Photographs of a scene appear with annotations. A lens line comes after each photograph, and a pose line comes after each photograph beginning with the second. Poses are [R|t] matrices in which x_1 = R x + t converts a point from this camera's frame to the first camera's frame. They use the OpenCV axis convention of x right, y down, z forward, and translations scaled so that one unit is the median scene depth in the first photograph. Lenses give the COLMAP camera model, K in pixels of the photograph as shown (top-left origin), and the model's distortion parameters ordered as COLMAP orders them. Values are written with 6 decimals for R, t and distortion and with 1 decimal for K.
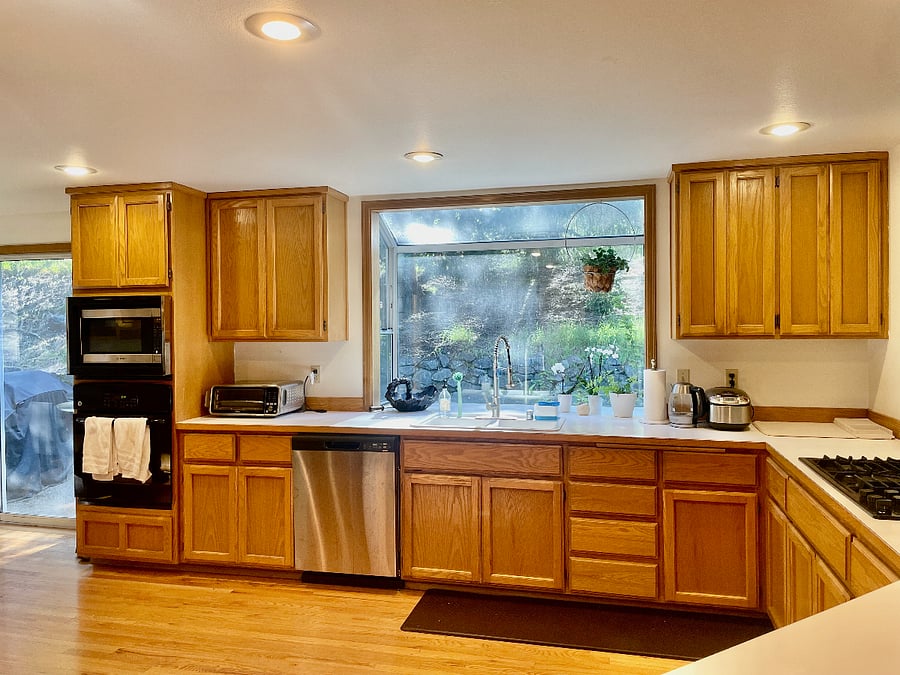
lens RADIAL K [[679.5, 0, 456.8], [0, 679.5, 329.2], [0, 0, 1]] dist [0.042977, -0.020582]
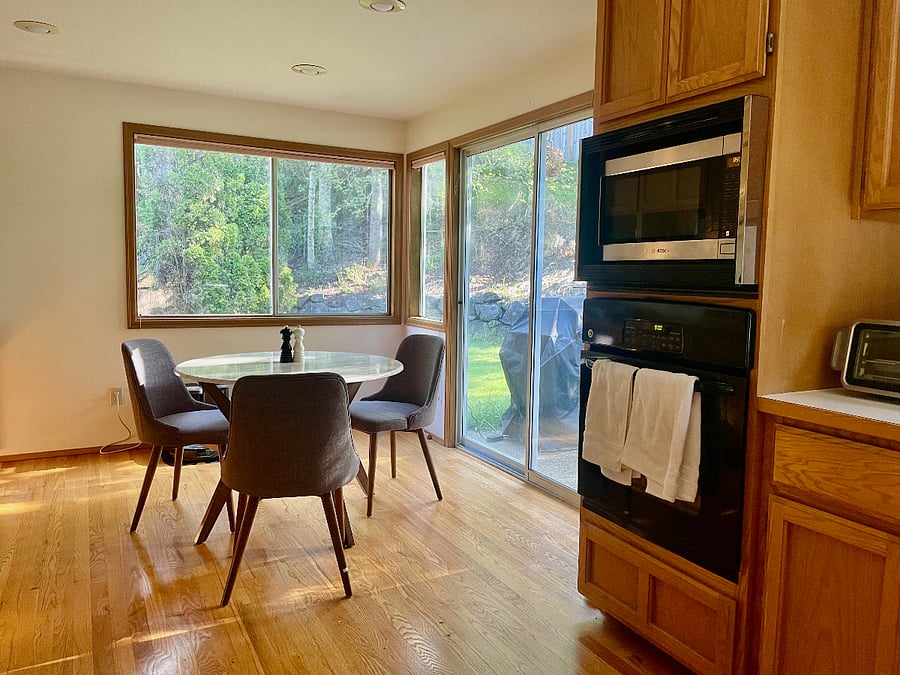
lens RADIAL K [[679.5, 0, 454.4], [0, 679.5, 334.3], [0, 0, 1]] dist [0.042977, -0.020582]
pose [[0.667107, 0.092824, -0.739156, -0.217827], [-0.026439, 0.994532, 0.101033, 0.057701], [0.744493, -0.047857, 0.665913, 0.559857]]
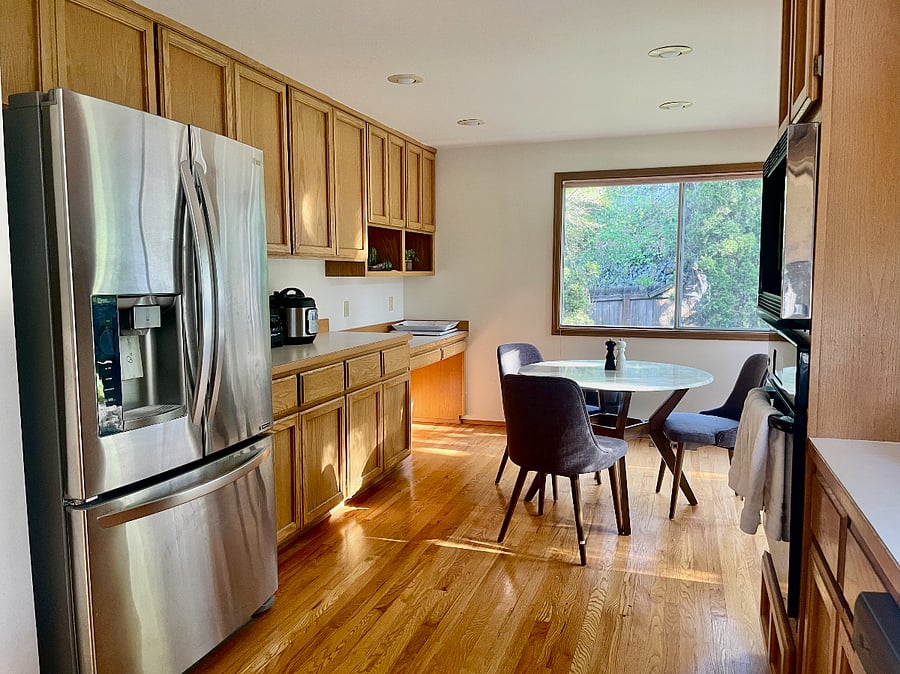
lens RADIAL K [[679.5, 0, 445.9], [0, 679.5, 335.2], [0, 0, 1]] dist [0.042977, -0.020582]
pose [[-0.088074, 0.102603, -0.990816, 0.098856], [0.003519, 0.994707, 0.102693, 0.021969], [0.996108, 0.005558, -0.087969, 0.901972]]
